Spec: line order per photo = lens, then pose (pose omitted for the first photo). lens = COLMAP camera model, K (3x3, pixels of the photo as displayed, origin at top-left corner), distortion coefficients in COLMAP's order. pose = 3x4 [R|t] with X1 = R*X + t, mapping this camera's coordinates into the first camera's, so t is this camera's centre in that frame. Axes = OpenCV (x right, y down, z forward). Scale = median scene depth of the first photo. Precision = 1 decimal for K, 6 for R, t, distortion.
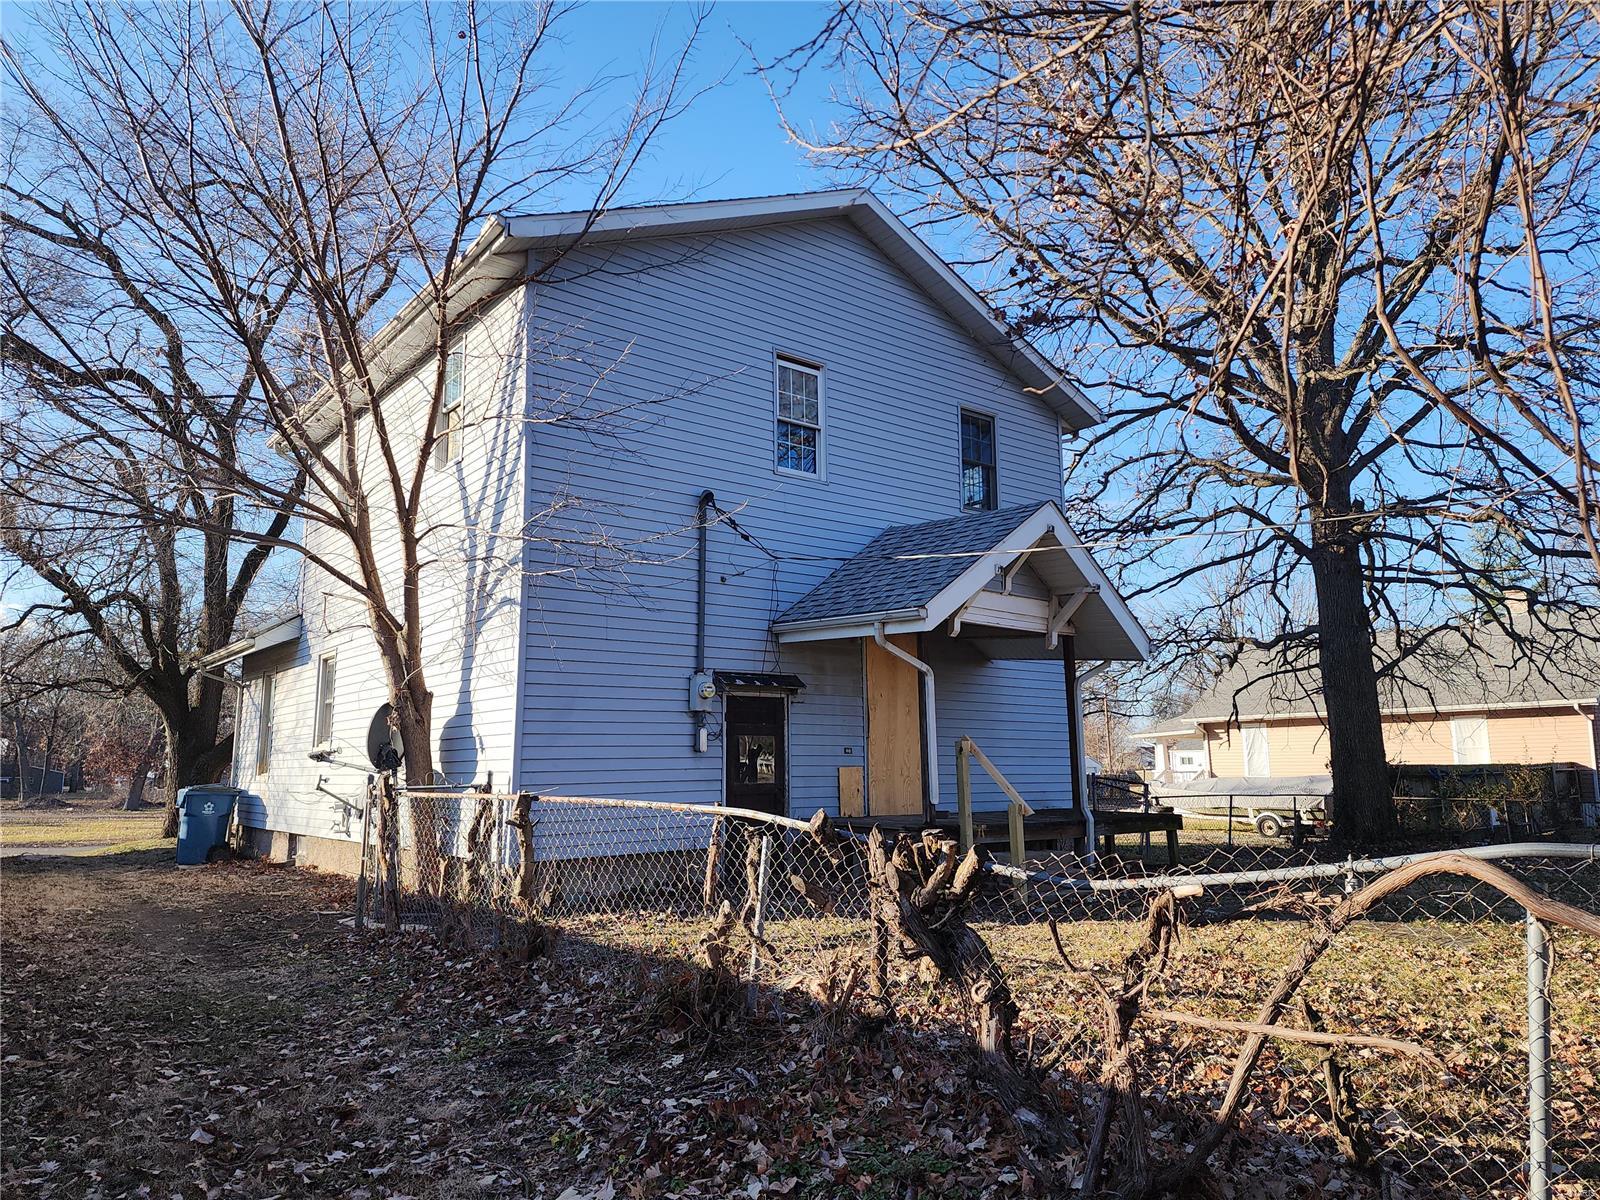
lens RADIAL K [[1055.7, 0, 797.6], [0, 1055.7, 597.6], [0, 0, 1]] dist [0.055533, -0.010454]
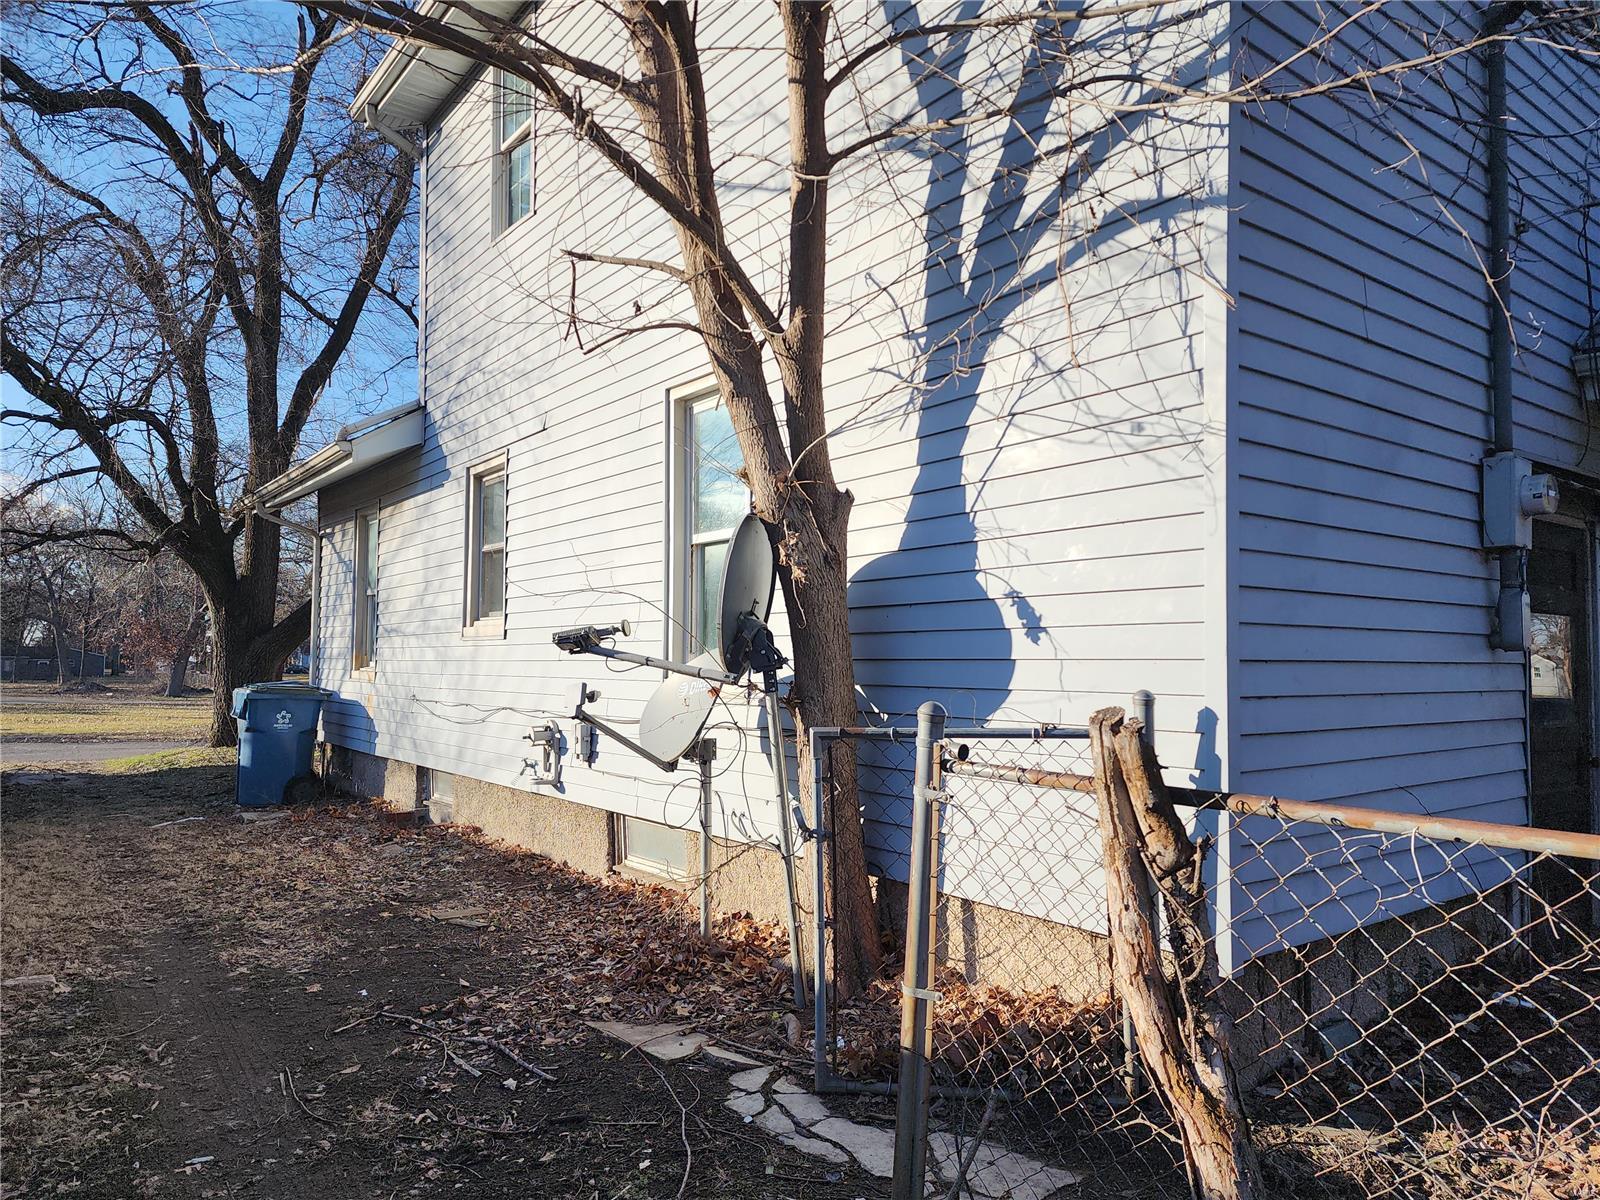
lens RADIAL K [[1055.7, 0, 803.7], [0, 1055.7, 603.4], [0, 0, 1]] dist [0.055533, -0.010454]
pose [[0.999714, 0.014331, -0.019133, -0.219196], [-0.012298, 0.994661, 0.102464, 0.056456], [0.020499, -0.102200, 0.994553, 0.367447]]
